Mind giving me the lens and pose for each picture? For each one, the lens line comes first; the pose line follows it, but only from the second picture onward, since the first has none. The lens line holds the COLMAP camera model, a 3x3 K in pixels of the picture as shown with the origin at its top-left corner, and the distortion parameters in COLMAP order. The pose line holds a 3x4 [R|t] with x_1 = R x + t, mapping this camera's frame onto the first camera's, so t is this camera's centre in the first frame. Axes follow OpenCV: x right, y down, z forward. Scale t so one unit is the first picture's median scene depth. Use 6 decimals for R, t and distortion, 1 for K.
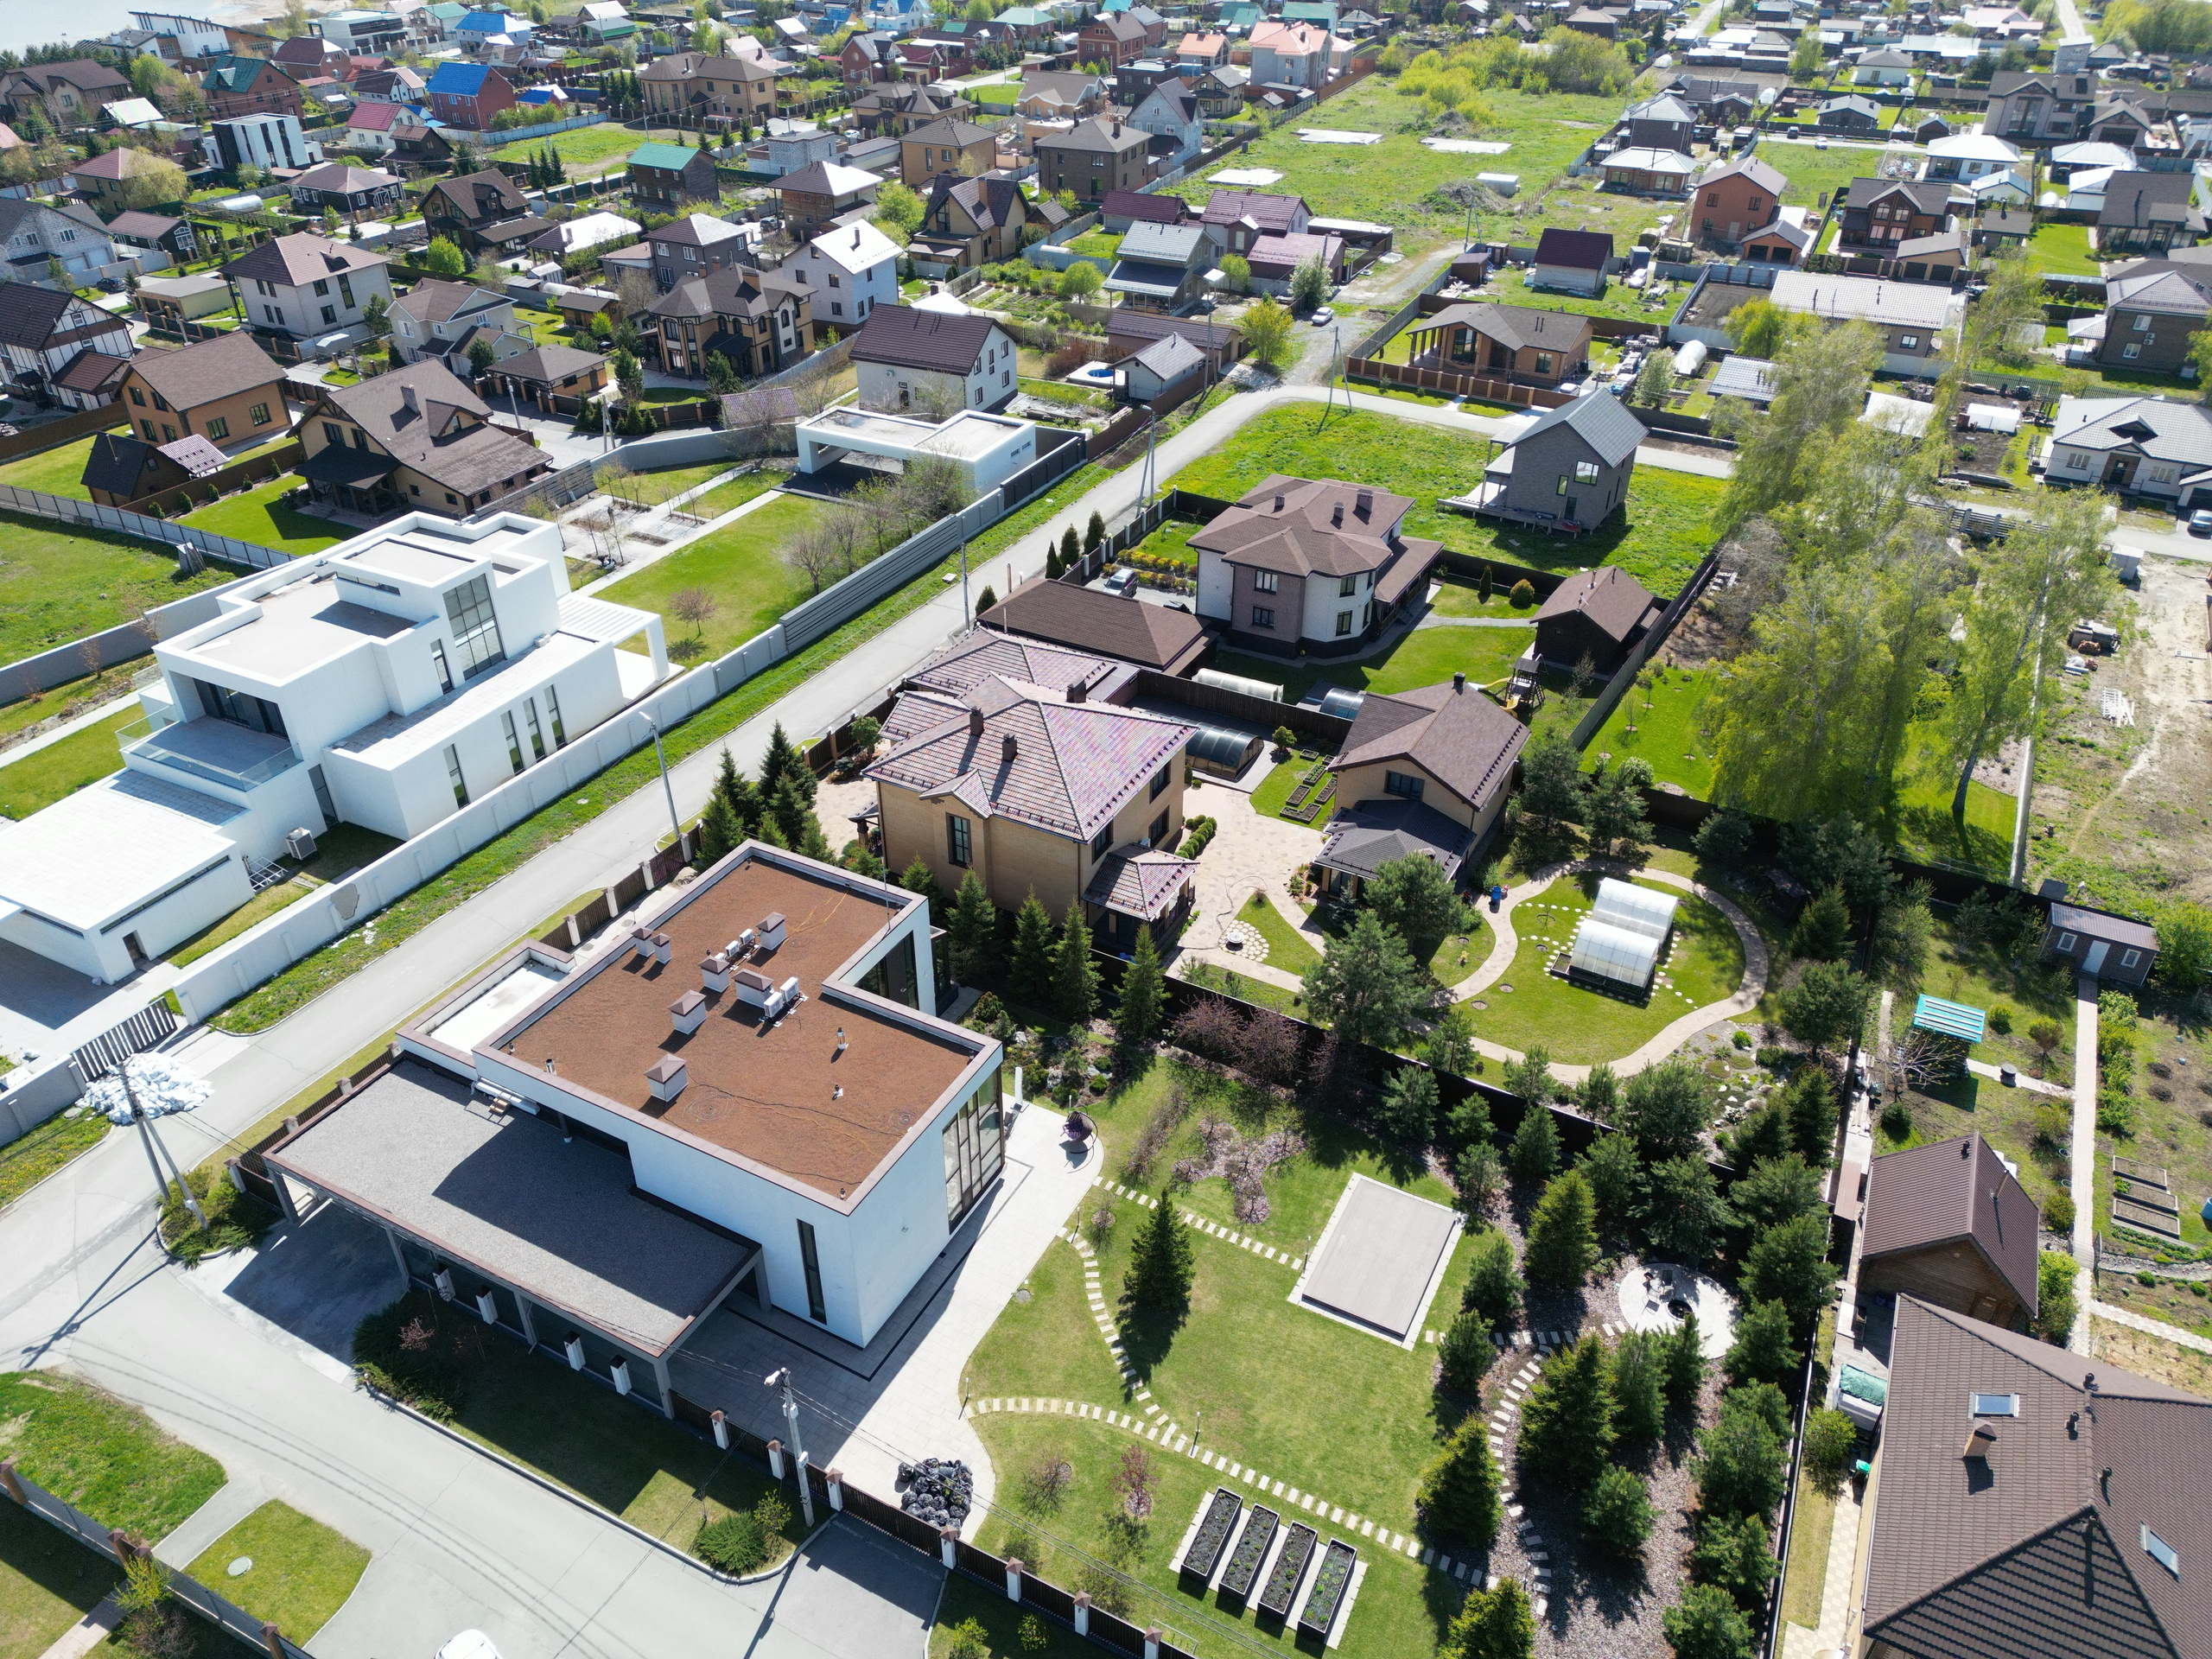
lens RADIAL K [[1540.7, 0, 1106.0], [0, 1540.7, 829.5], [0, 0, 1]] dist [0.085384, -0.082191]
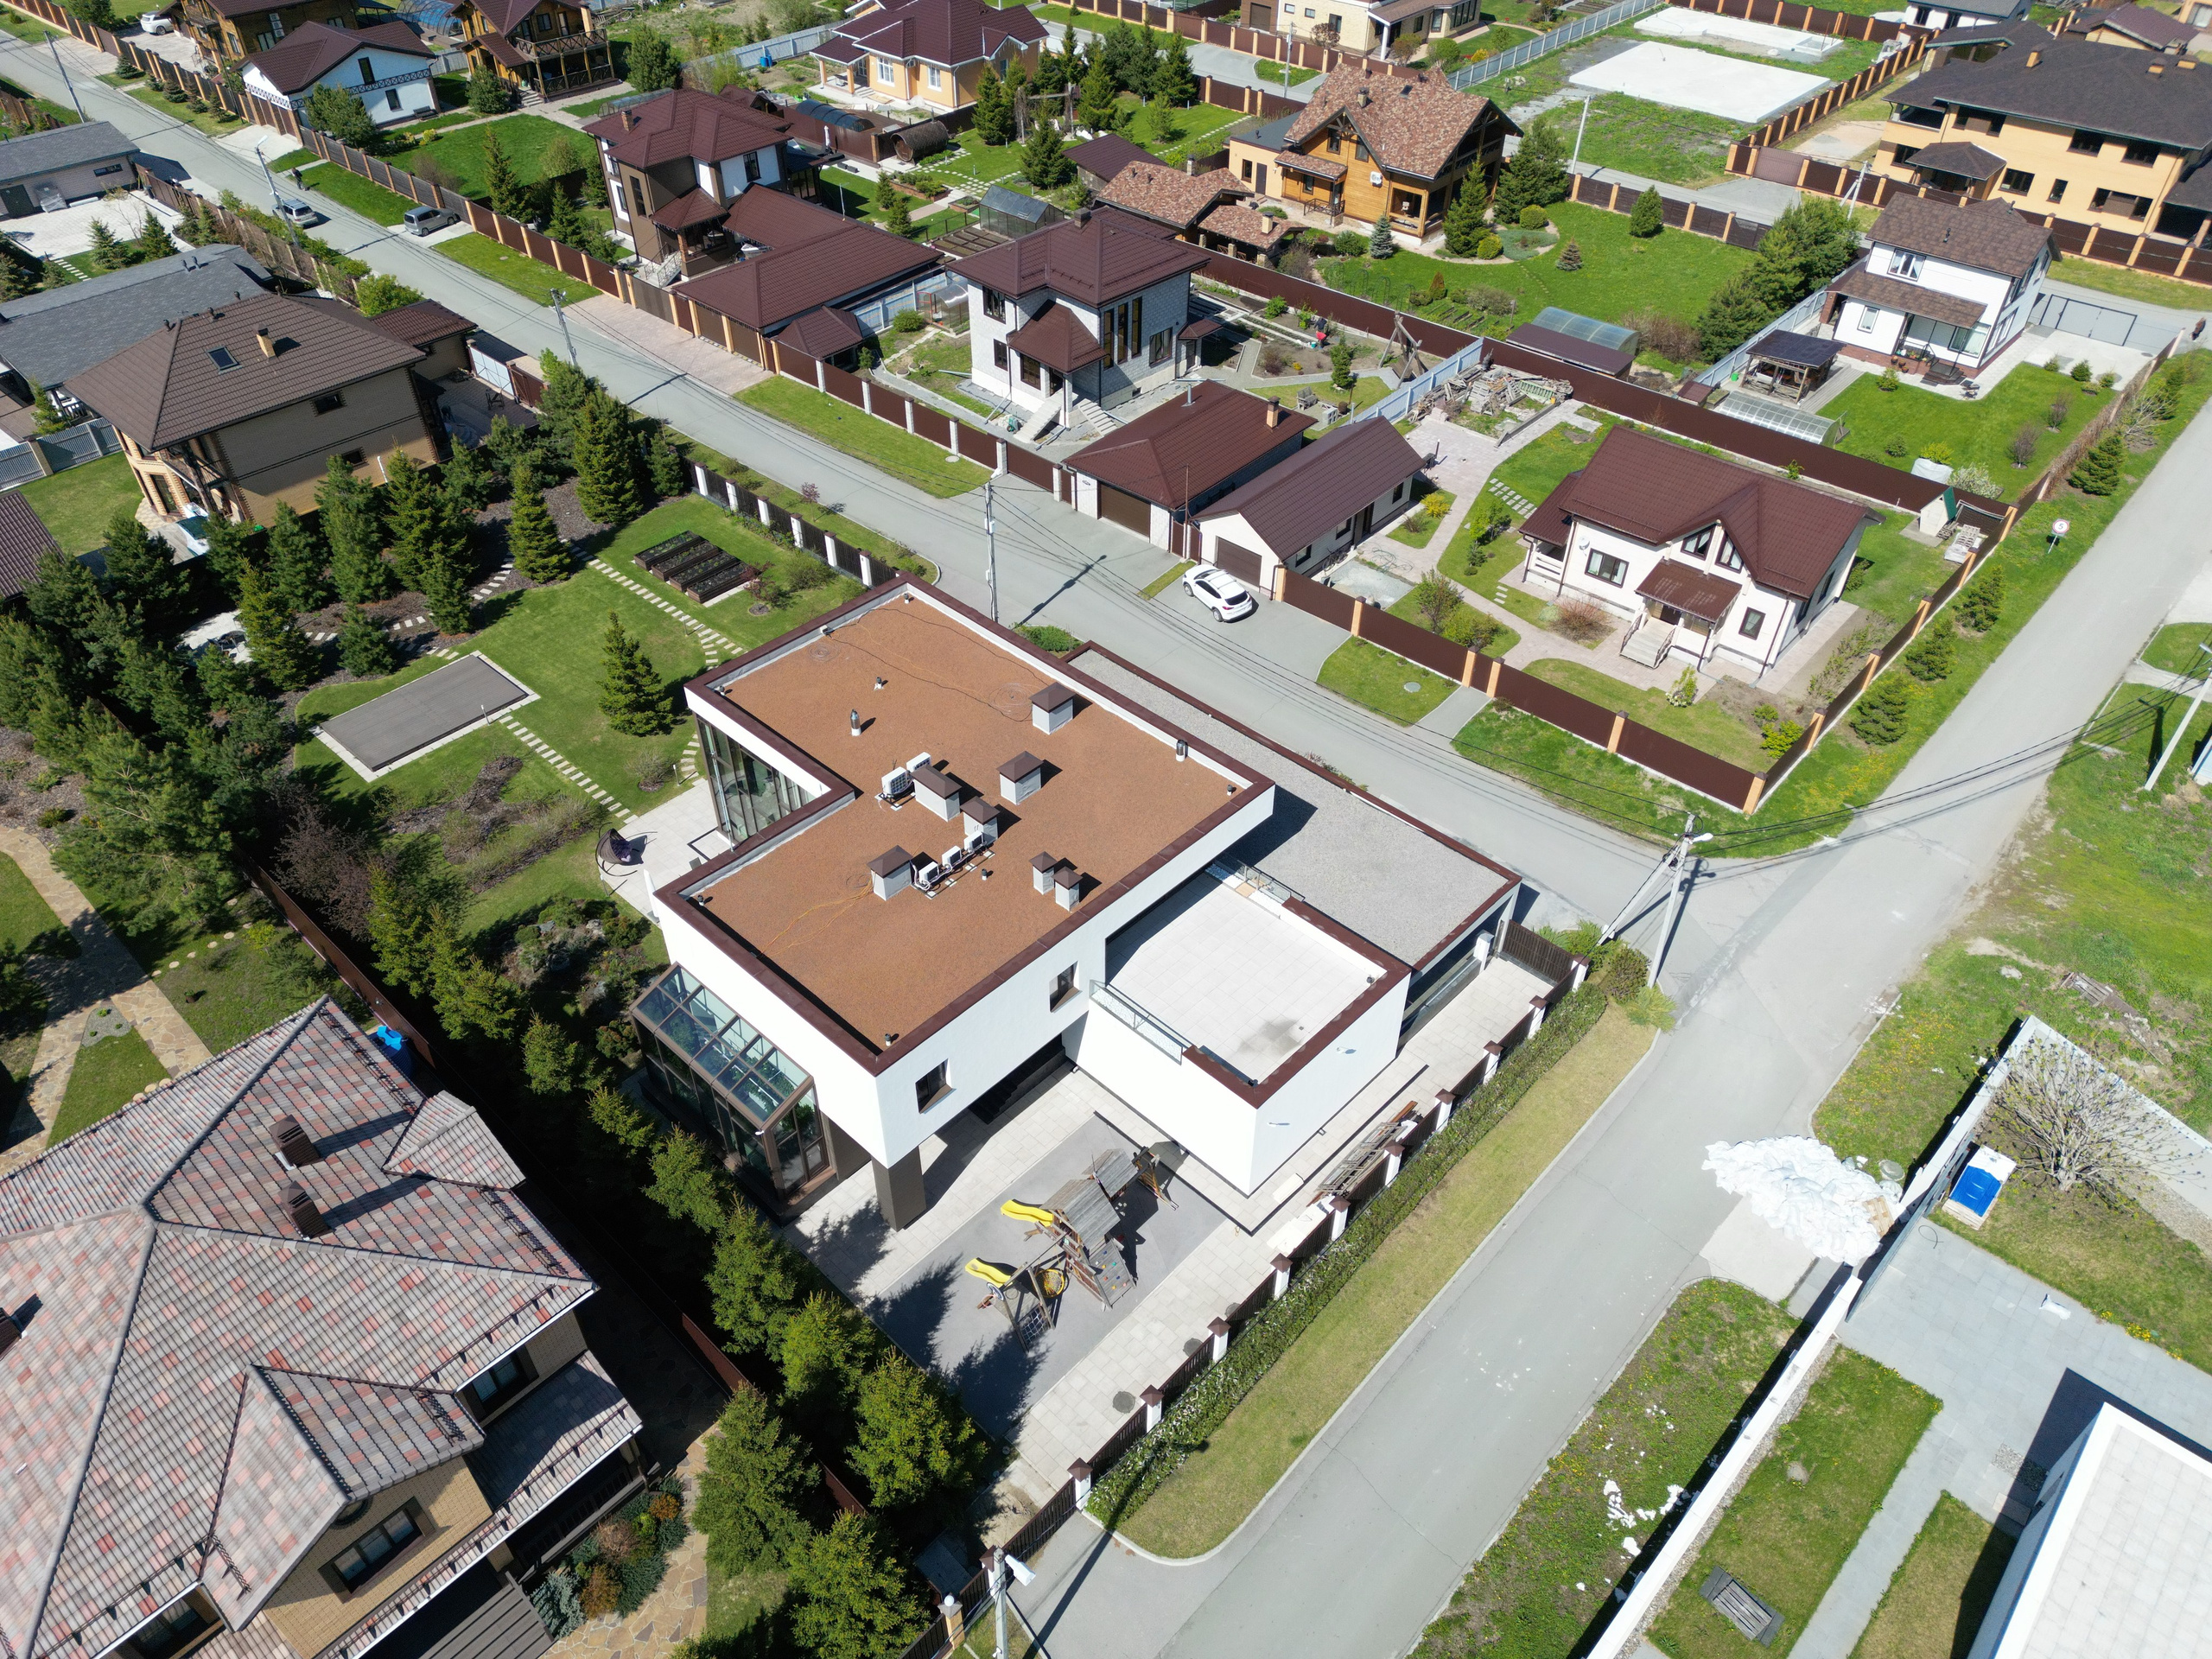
lens RADIAL K [[1540.7, 0, 1106.0], [0, 1540.7, 829.5], [0, 0, 1]] dist [0.085384, -0.082191]
pose [[-0.963965, -0.180534, 0.195393, -0.368349], [0.142948, 0.267920, 0.952777, -0.487903], [-0.224358, 0.946375, -0.232458, 0.939153]]
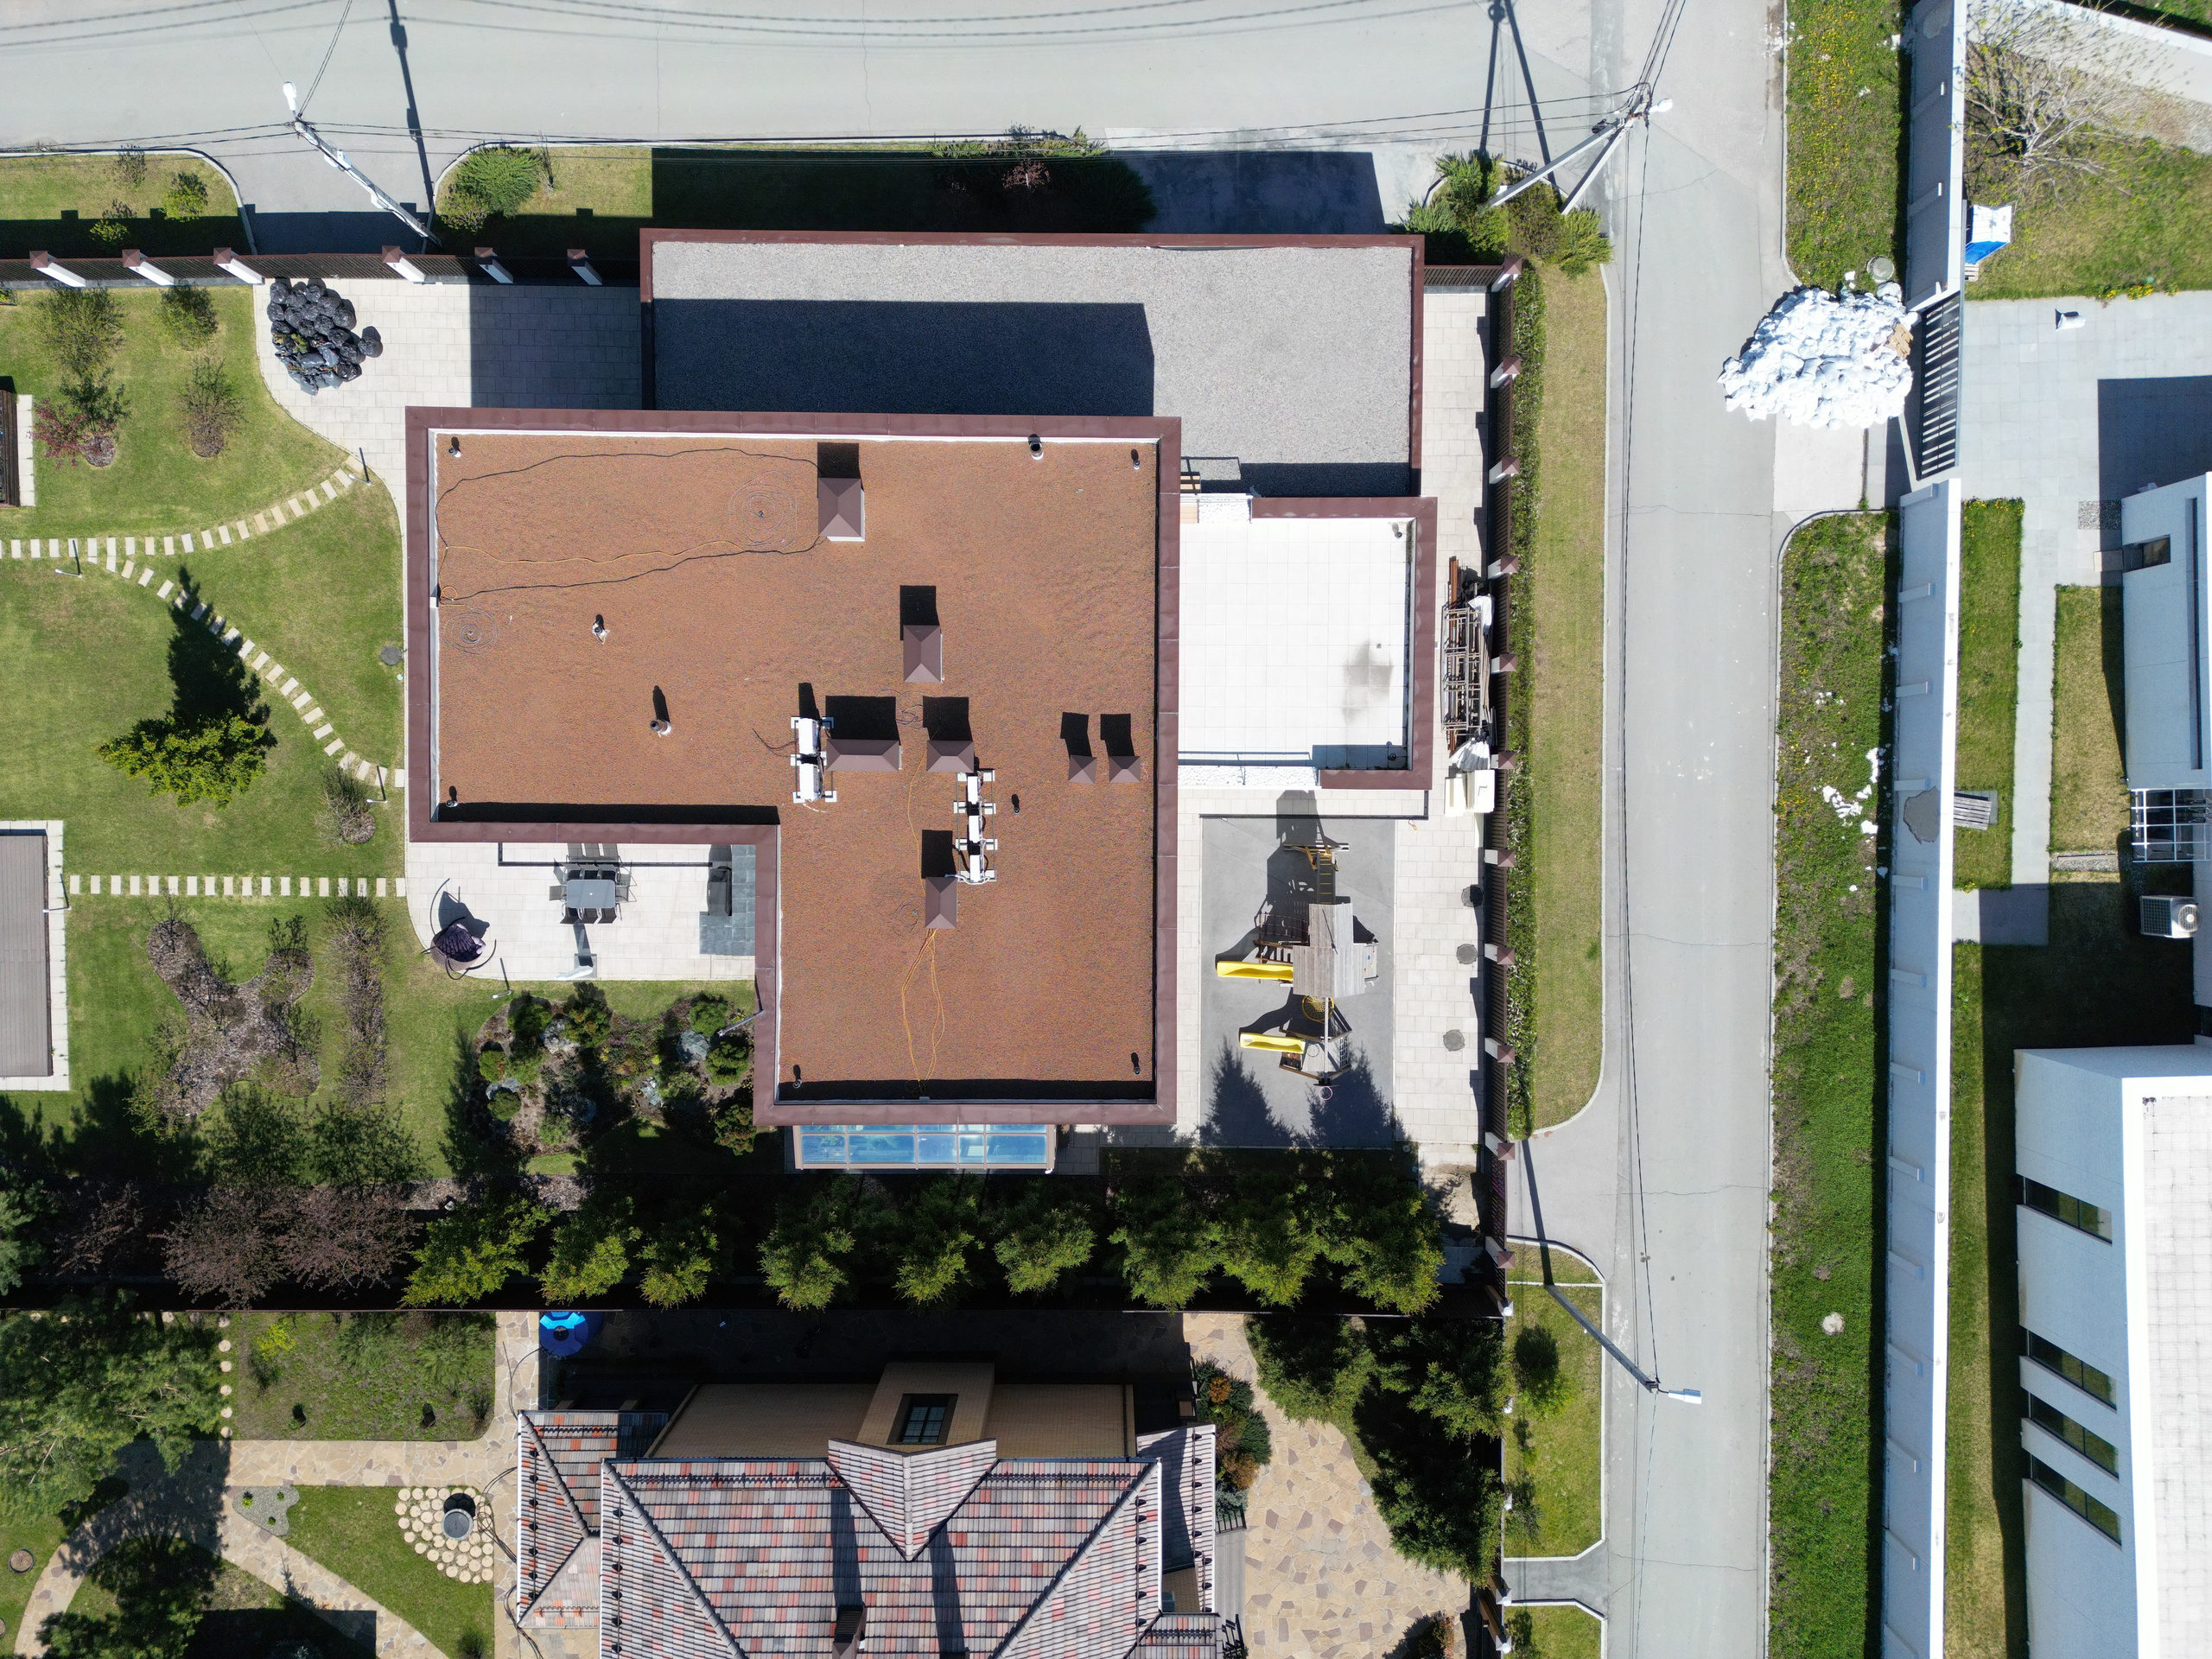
lens RADIAL K [[1540.7, 0, 1106.0], [0, 1540.7, 829.5], [0, 0, 1]] dist [0.085384, -0.082191]
pose [[-0.883358, 0.468655, 0.006405, -0.236575], [-0.261536, -0.504212, 0.823024, -0.322522], [0.388944, 0.725350, 0.567970, 0.582654]]
